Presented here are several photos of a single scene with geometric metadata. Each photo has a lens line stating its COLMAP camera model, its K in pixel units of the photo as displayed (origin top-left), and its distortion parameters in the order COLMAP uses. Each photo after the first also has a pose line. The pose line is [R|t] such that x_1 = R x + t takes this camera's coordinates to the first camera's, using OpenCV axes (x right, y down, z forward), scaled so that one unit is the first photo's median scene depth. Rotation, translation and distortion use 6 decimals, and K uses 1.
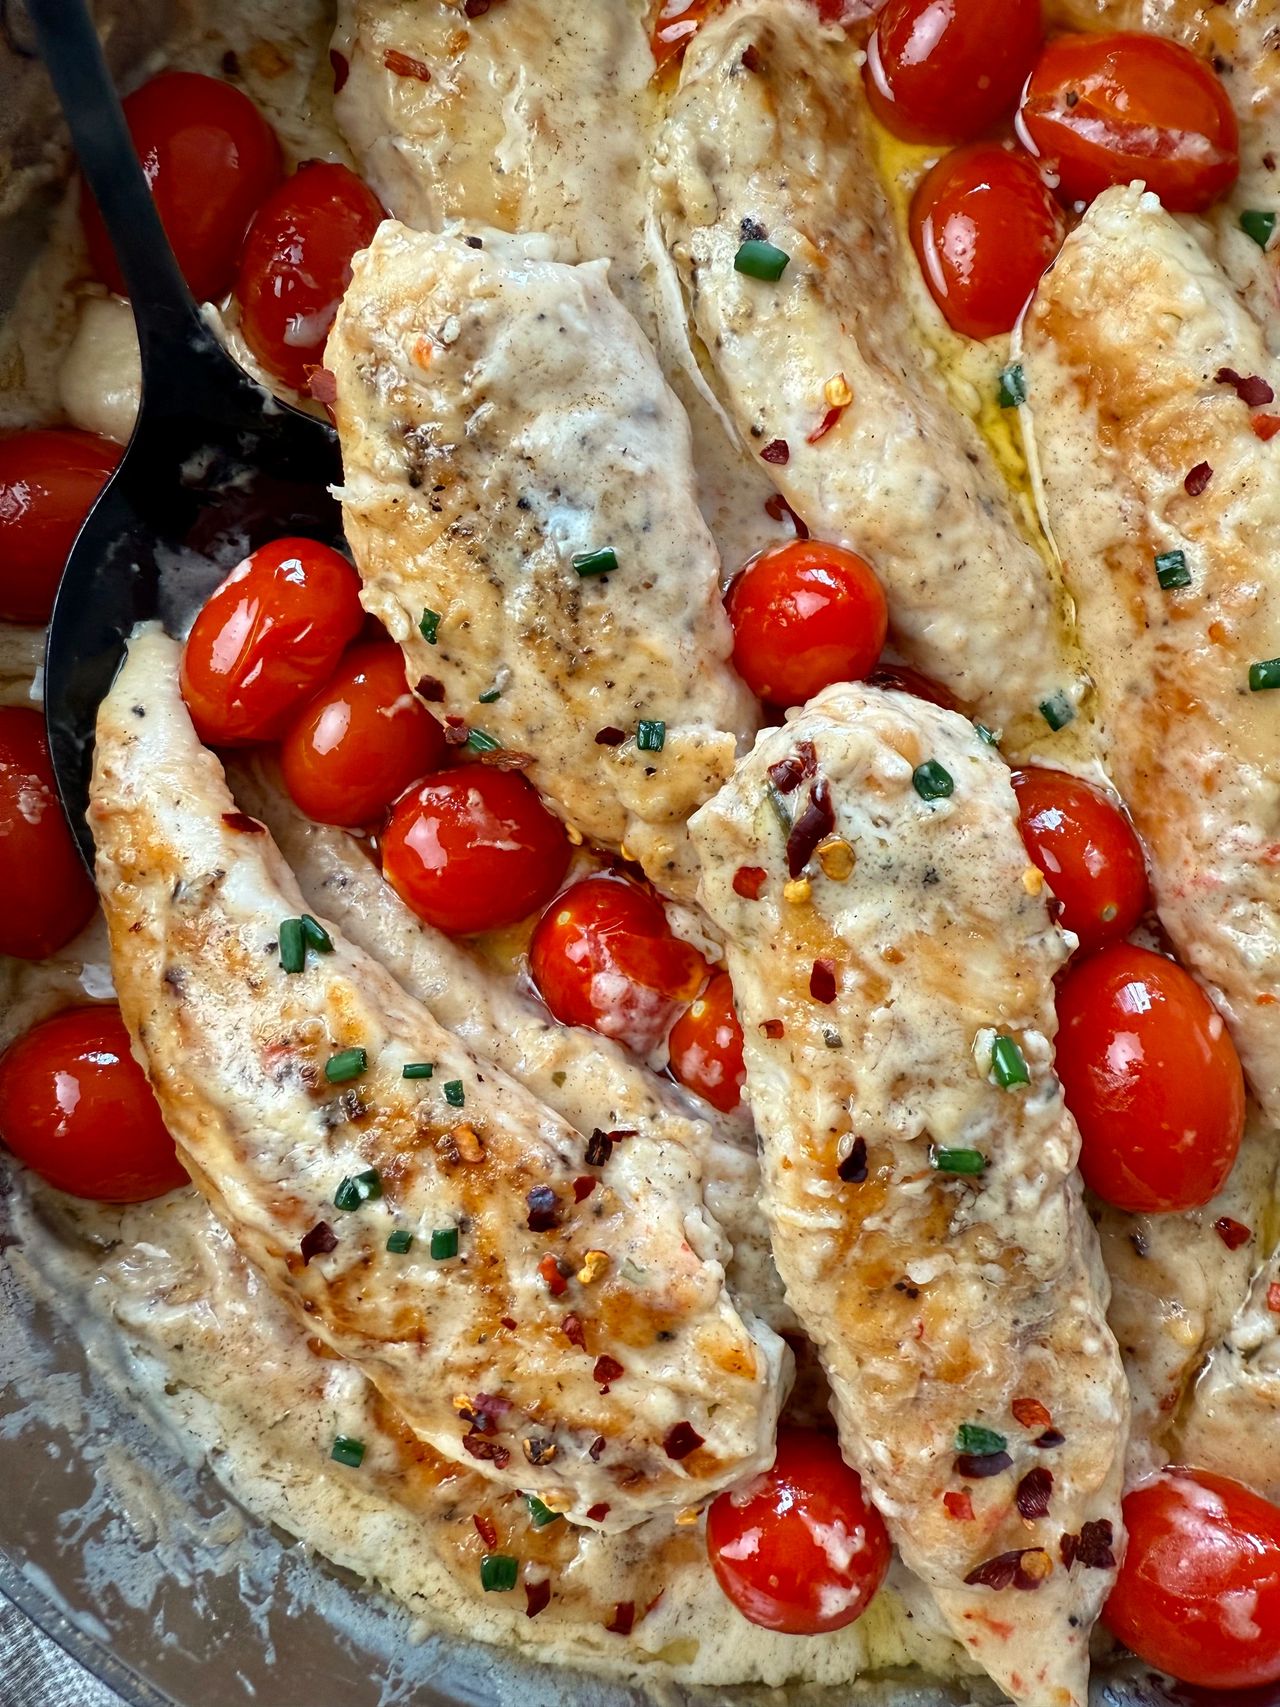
lens RADIAL K [[1187.3, 0, 640.0], [0, 1187.3, 853.5], [0, 0, 1]] dist [0.050267, 0.005654]
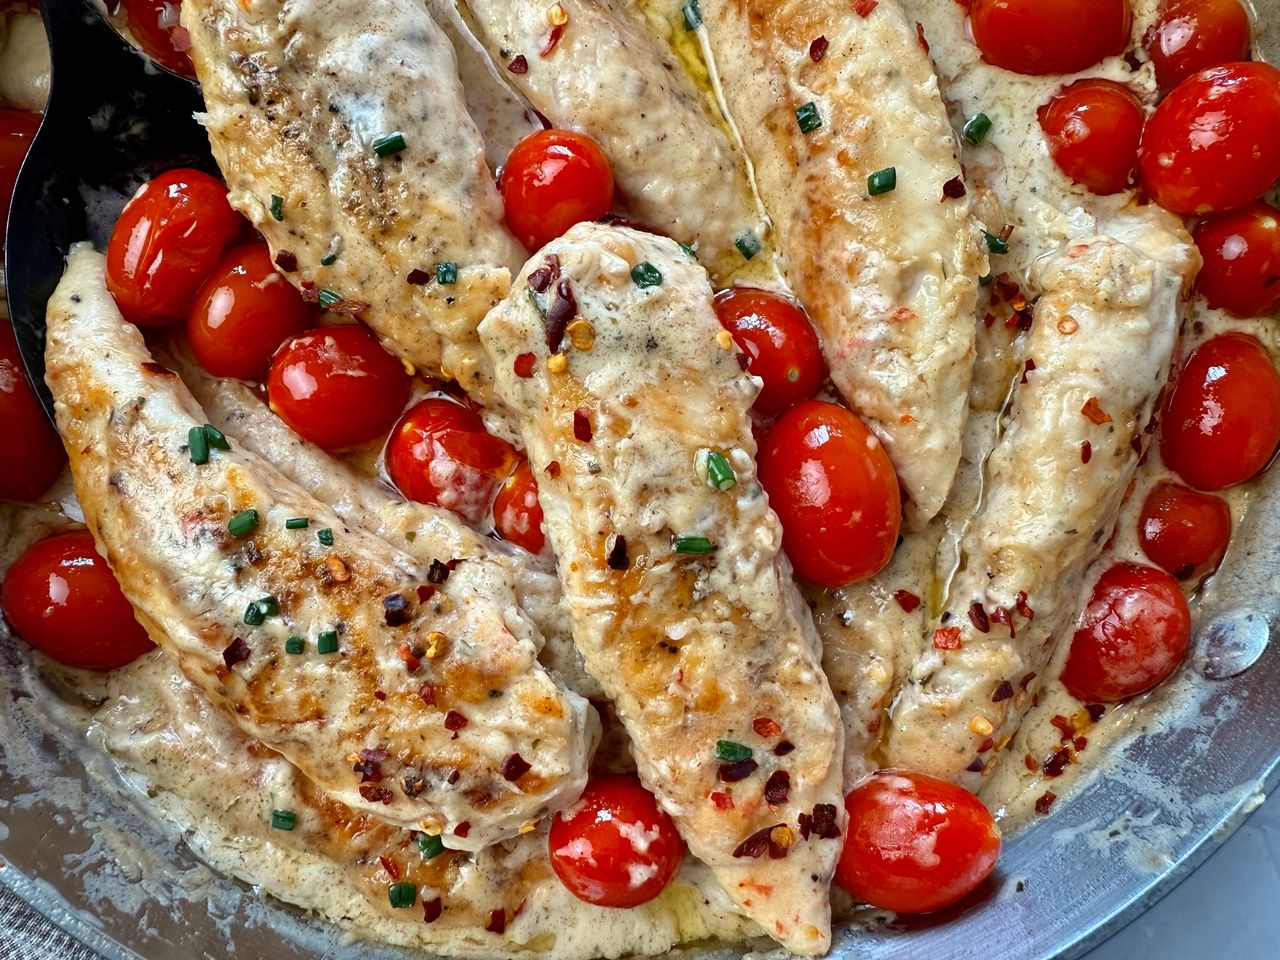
lens RADIAL K [[885.0, 0, 537.7], [0, 885.0, 480.3], [0, 0, 1]] dist [0.037560, -0.004731]
pose [[0.994661, -0.102300, 0.013593, 0.074898], [0.102471, 0.994657, -0.012535, 0.162640], [-0.012238, 0.013861, 0.999829, -0.025195]]
